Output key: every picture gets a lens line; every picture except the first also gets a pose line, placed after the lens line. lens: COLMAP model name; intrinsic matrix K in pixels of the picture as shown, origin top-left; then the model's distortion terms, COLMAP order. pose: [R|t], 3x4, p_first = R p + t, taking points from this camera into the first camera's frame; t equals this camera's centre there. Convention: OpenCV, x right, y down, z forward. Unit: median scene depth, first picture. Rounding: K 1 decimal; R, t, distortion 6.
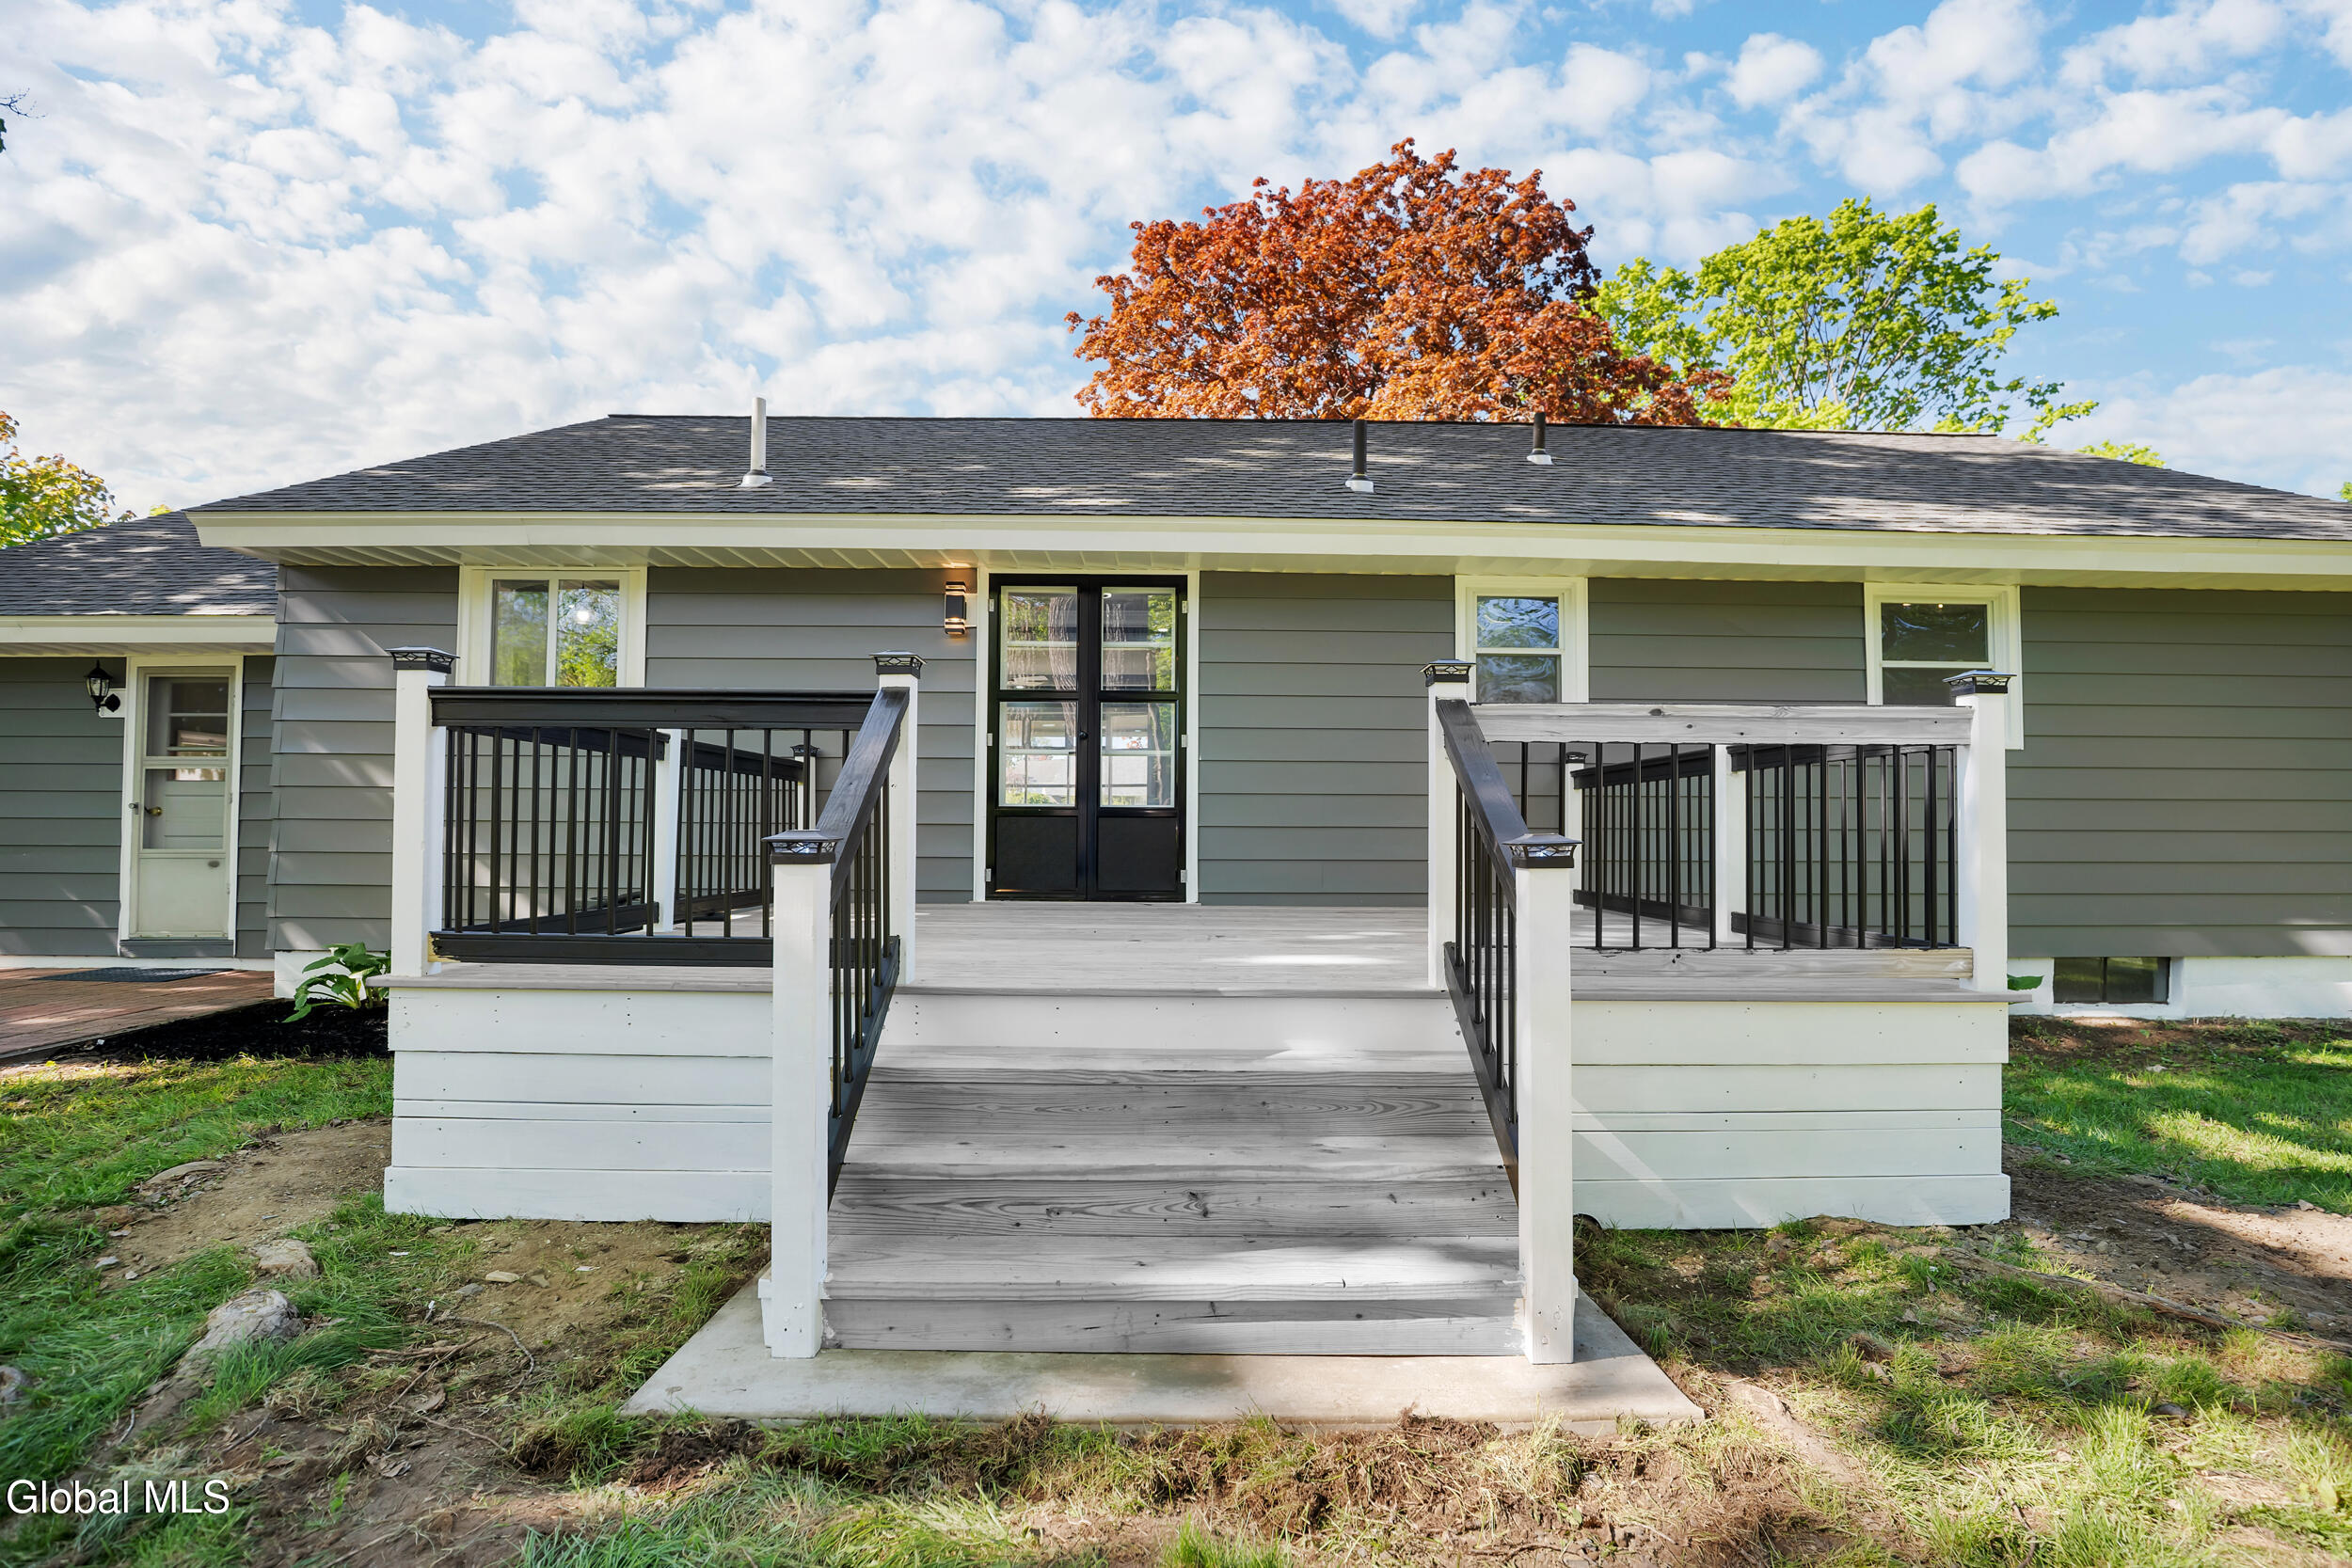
lens RADIAL K [[1082.1, 0, 1190.4], [0, 1082.1, 843.4], [0, 0, 1]] dist [-0.042427, 0.008114]
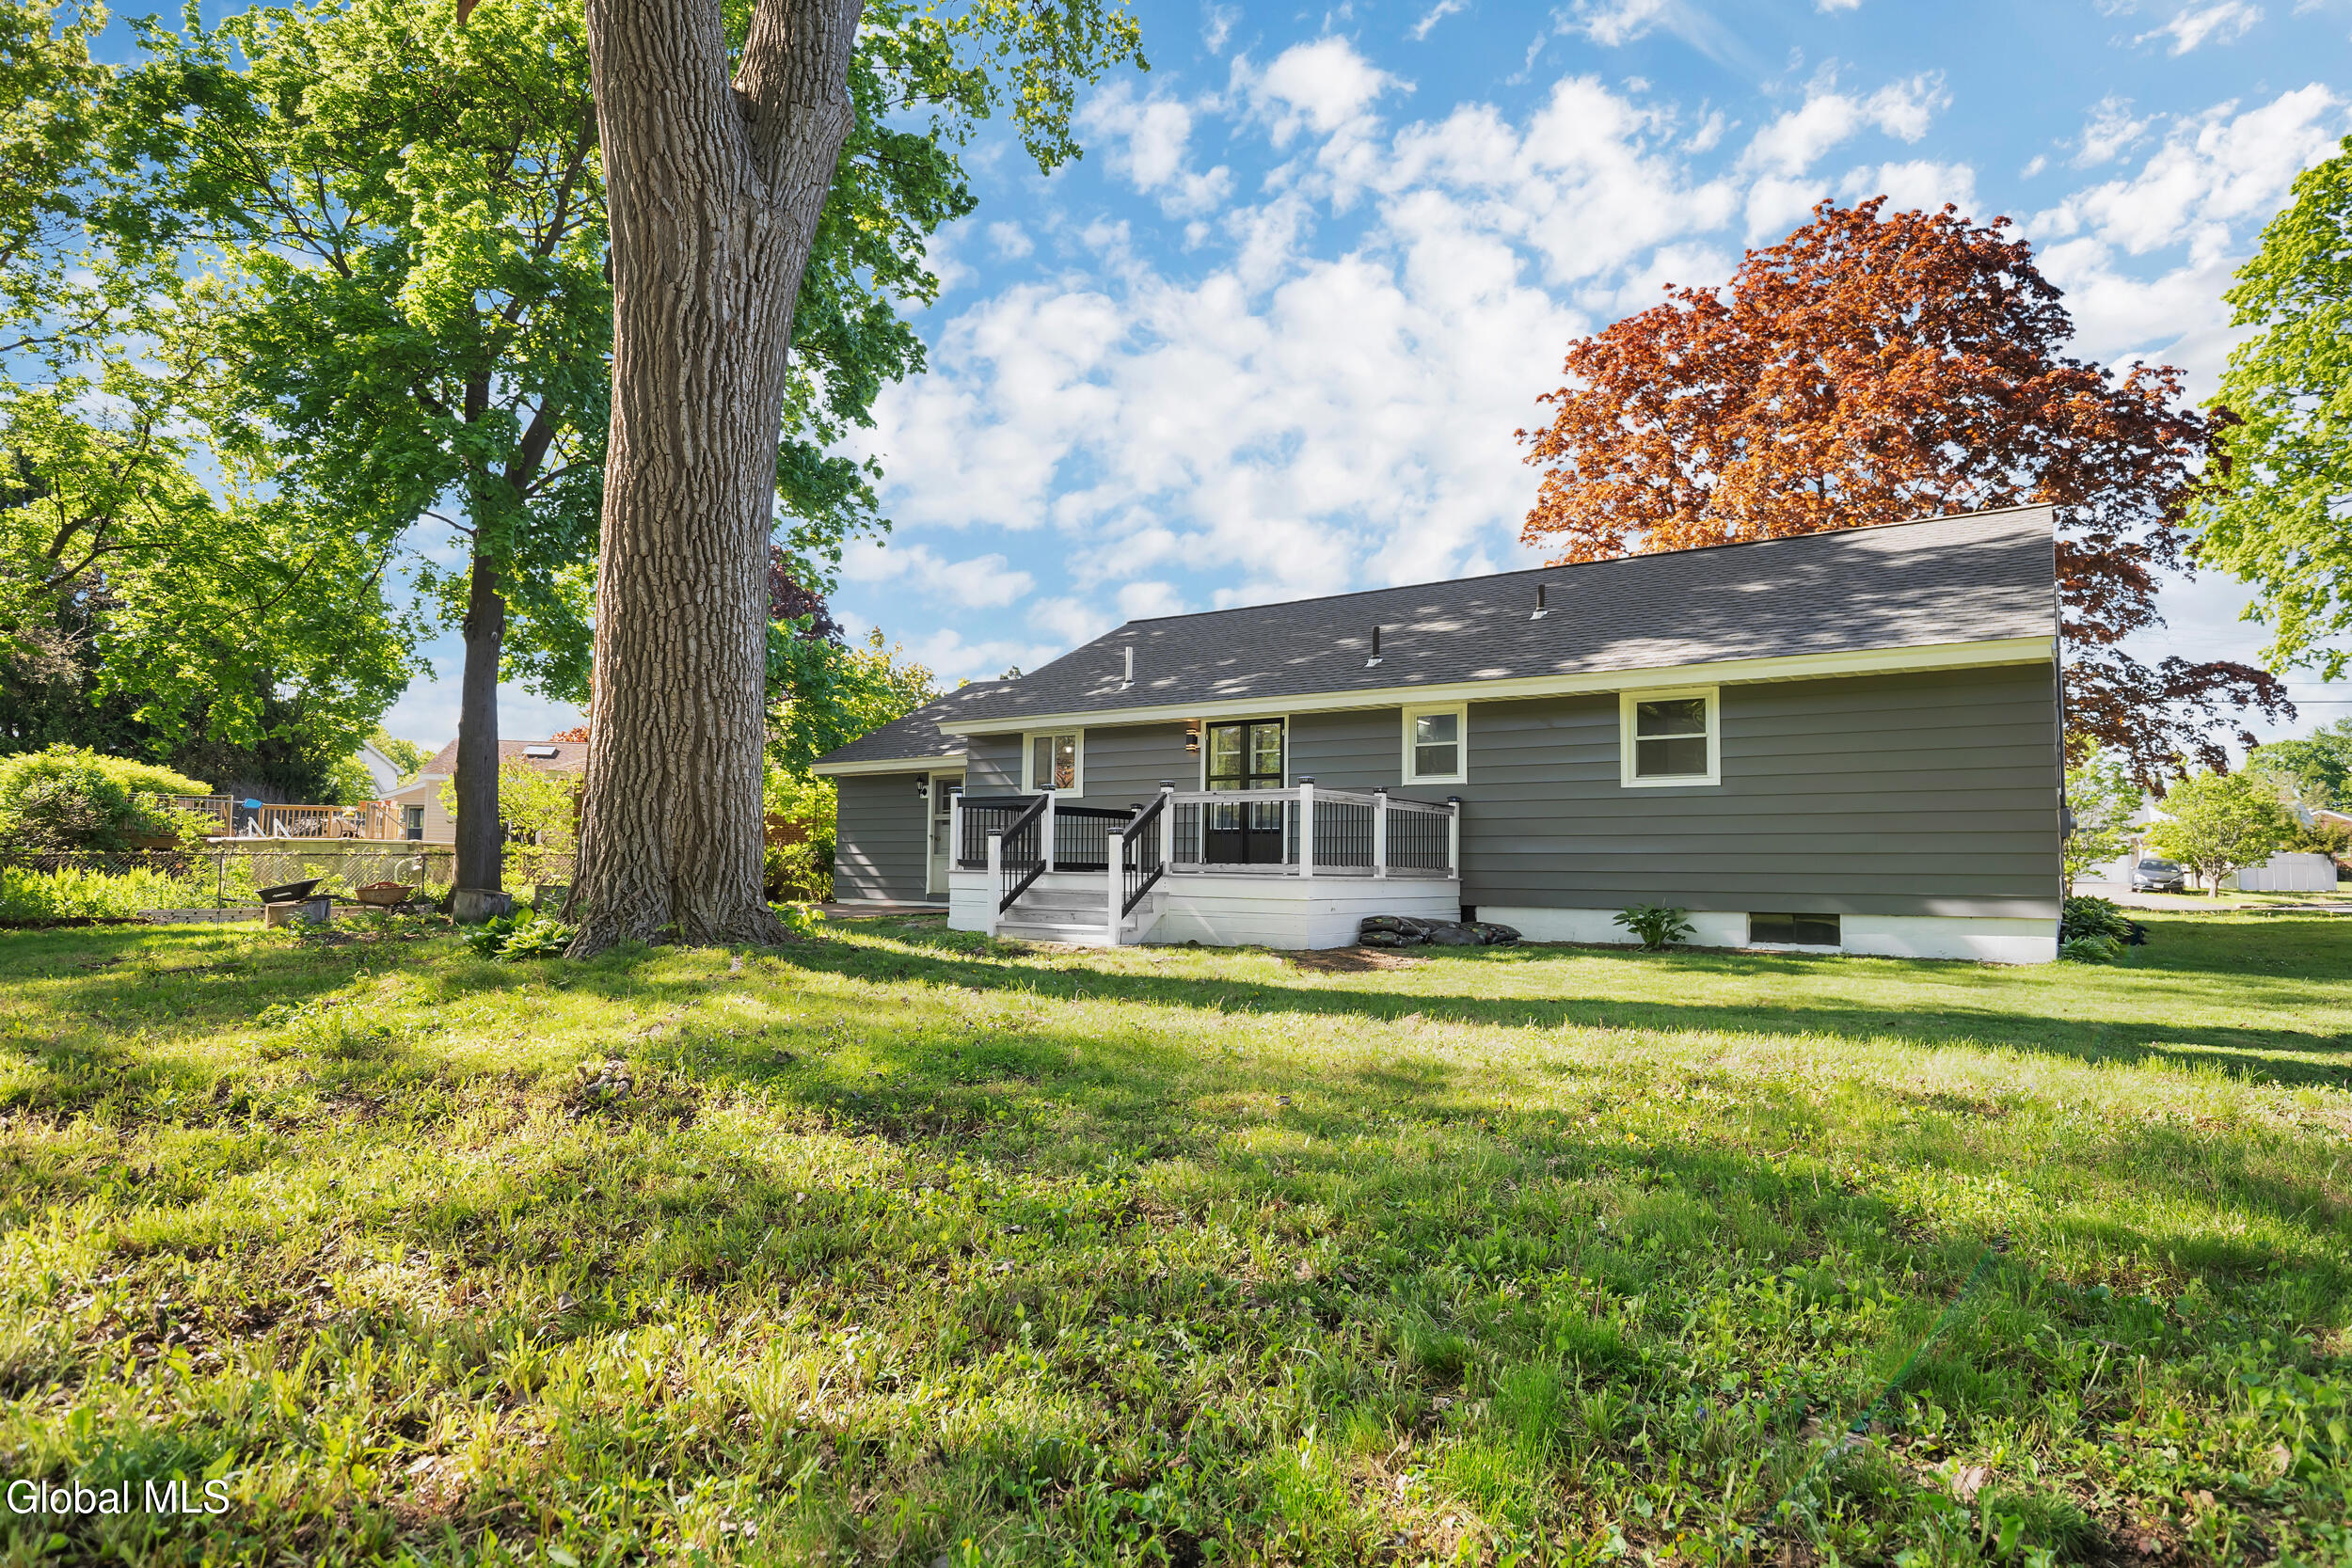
lens RADIAL K [[1320.1, 0, 1176.0], [0, 1320.1, 784.0], [0, 0, 1]] dist [-0.060834, -0.000150]
pose [[0.789595, -0.037099, -0.612505, 1.365357], [-0.012483, 0.996993, -0.076478, 0.074315], [0.613501, 0.068032, 0.786758, -1.094492]]
